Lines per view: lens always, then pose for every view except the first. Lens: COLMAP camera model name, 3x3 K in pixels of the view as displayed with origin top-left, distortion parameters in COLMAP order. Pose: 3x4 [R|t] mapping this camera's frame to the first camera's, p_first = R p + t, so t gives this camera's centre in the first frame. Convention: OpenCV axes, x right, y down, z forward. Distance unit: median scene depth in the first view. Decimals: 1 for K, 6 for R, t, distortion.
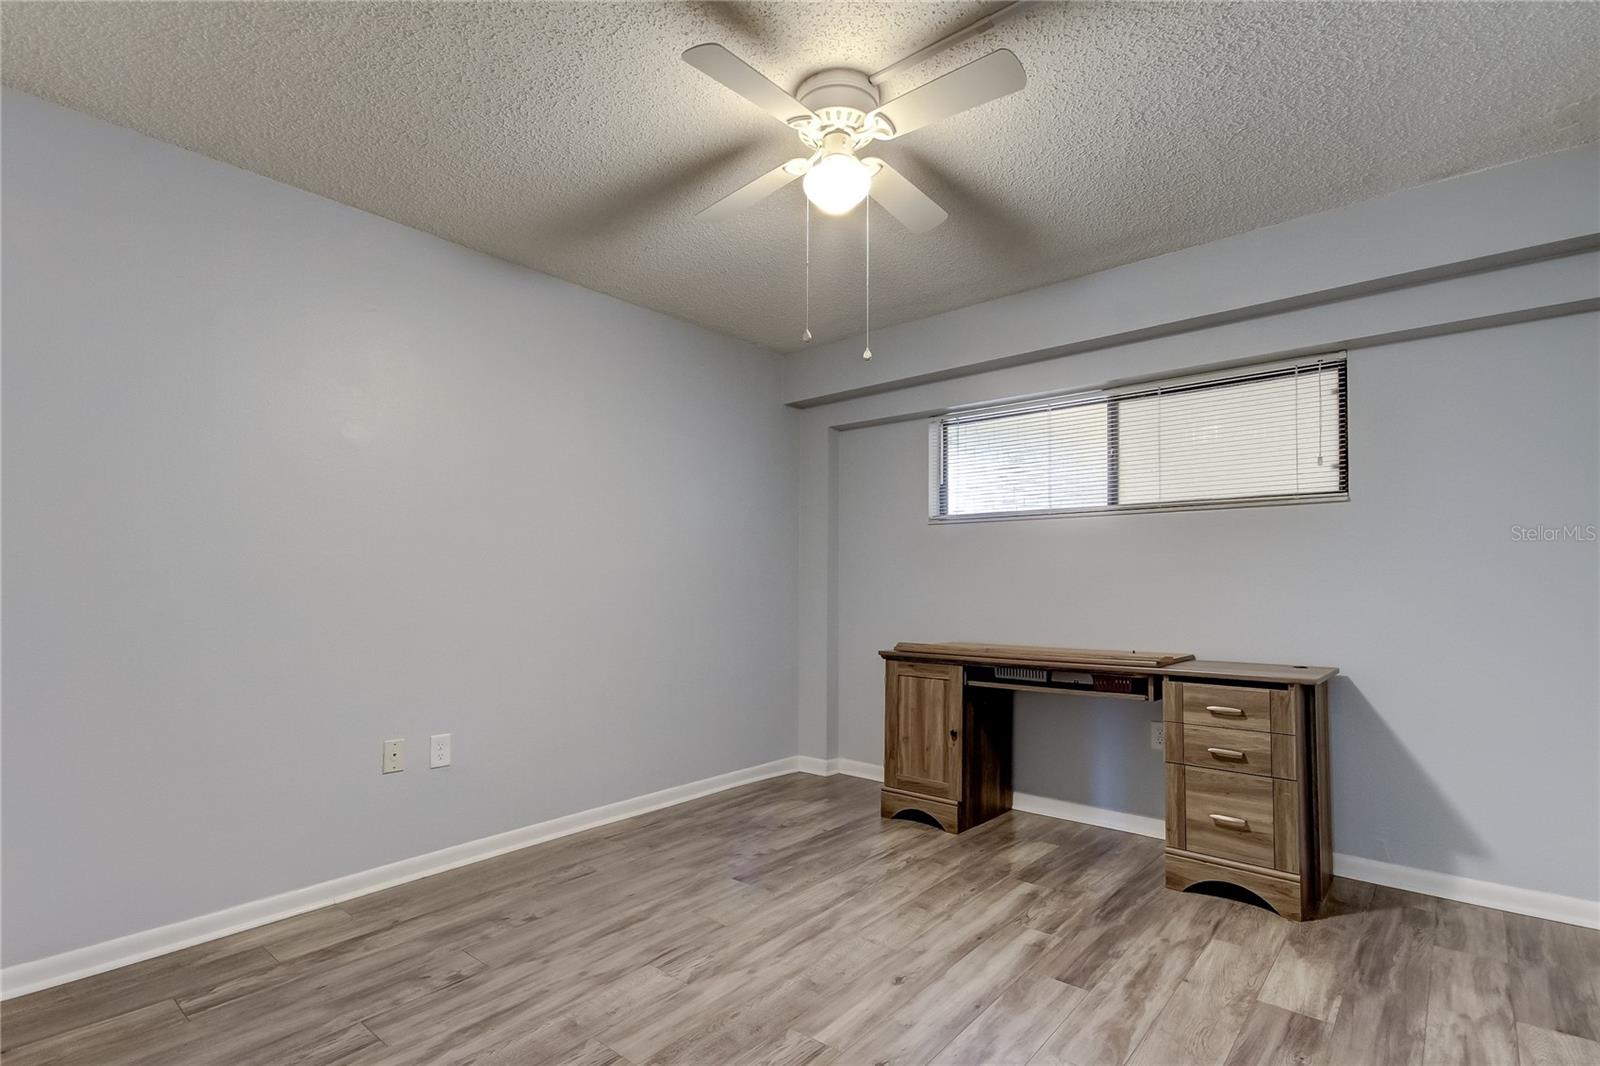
lens RADIAL K [[753.6, 0, 822.5], [0, 753.6, 577.3], [0, 0, 1]] dist [0.026281, -0.007910]
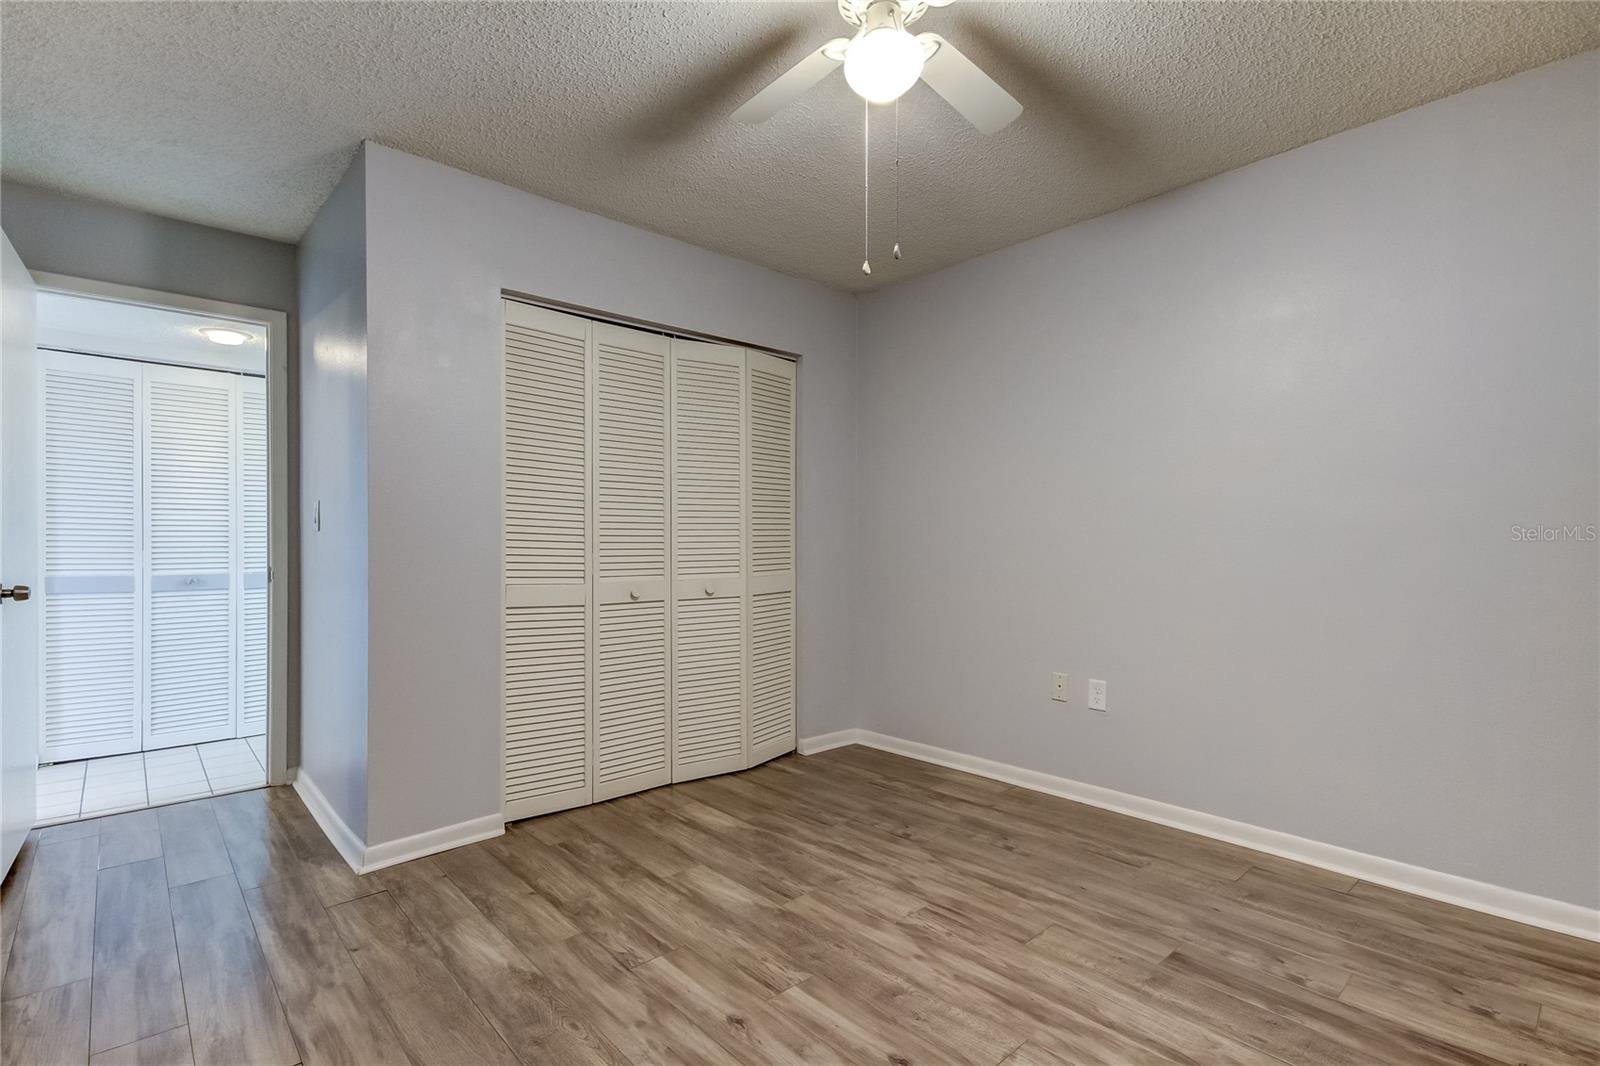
lens RADIAL K [[753.6, 0, 787.1], [0, 753.6, 542.4], [0, 0, 1]] dist [0.026281, -0.007910]
pose [[-0.150949, 0.002239, -0.988539, 0.712611], [0.012616, 0.999920, 0.000338, 0.005926], [0.988461, -0.012420, -0.150965, 0.823121]]
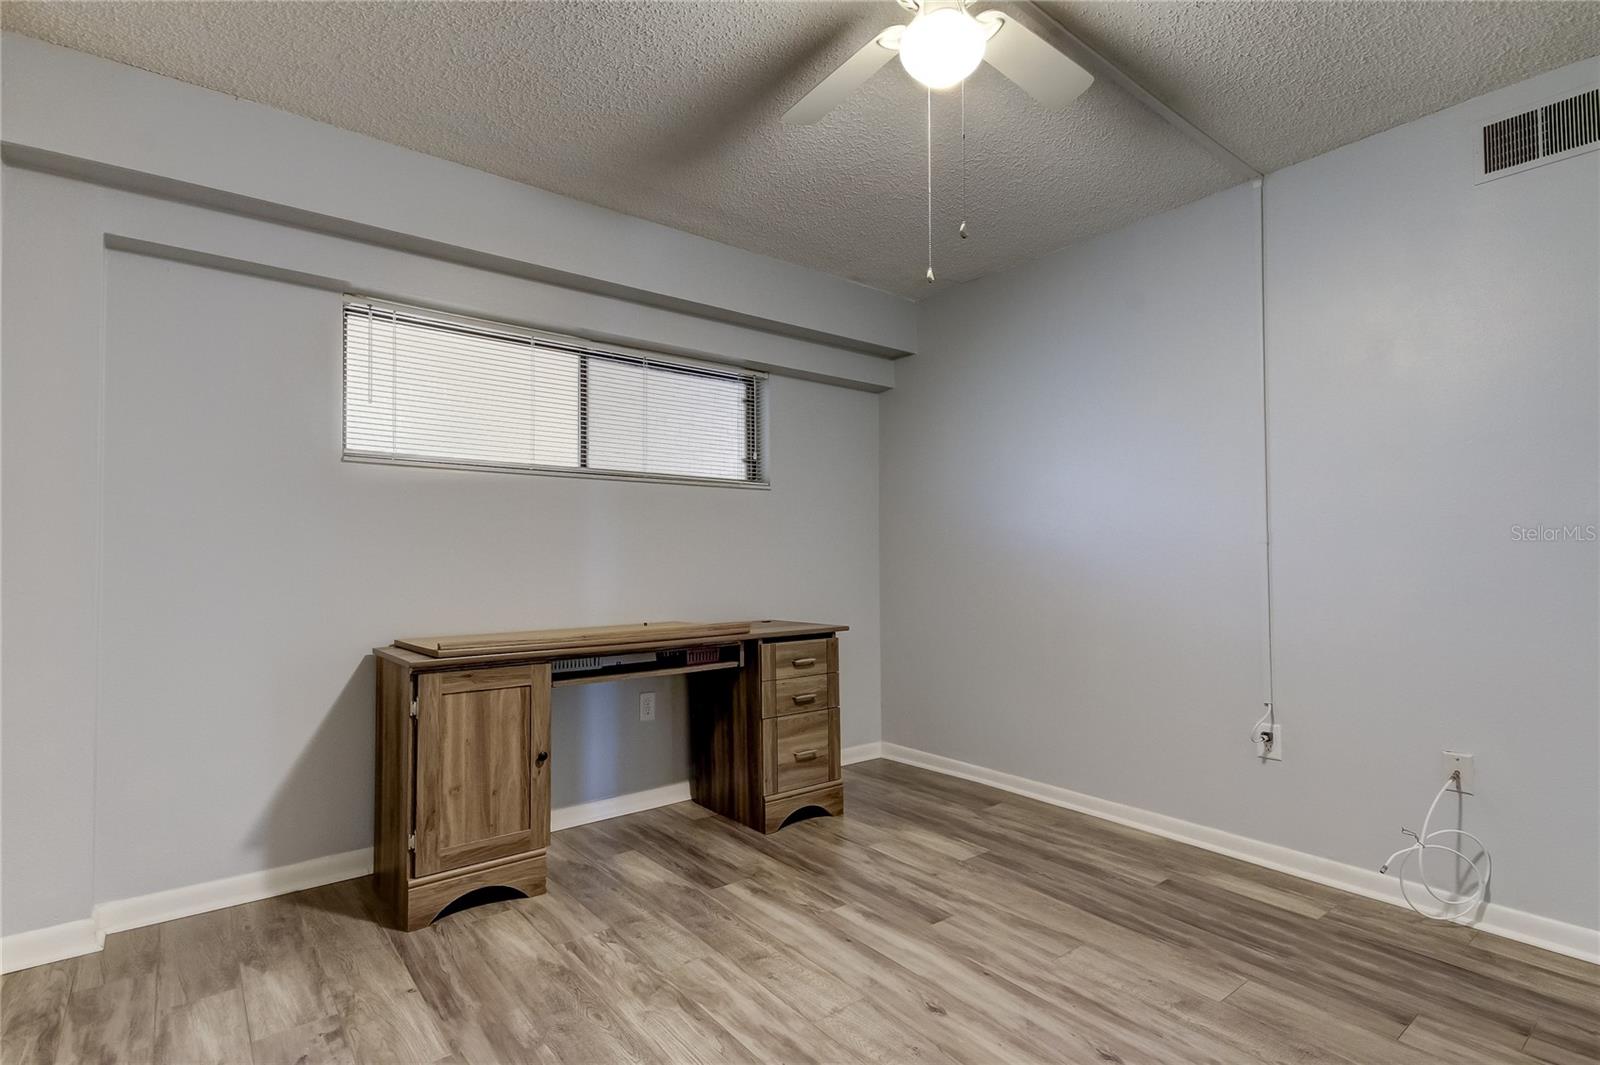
lens RADIAL K [[753.6, 0, 779.2], [0, 753.6, 556.6], [0, 0, 1]] dist [0.026281, -0.007910]
pose [[0.230906, 0.000009, 0.972976, -0.641185], [-0.009678, 0.999951, 0.002288, 0.010416], [-0.972928, -0.009944, 0.230894, 0.797803]]
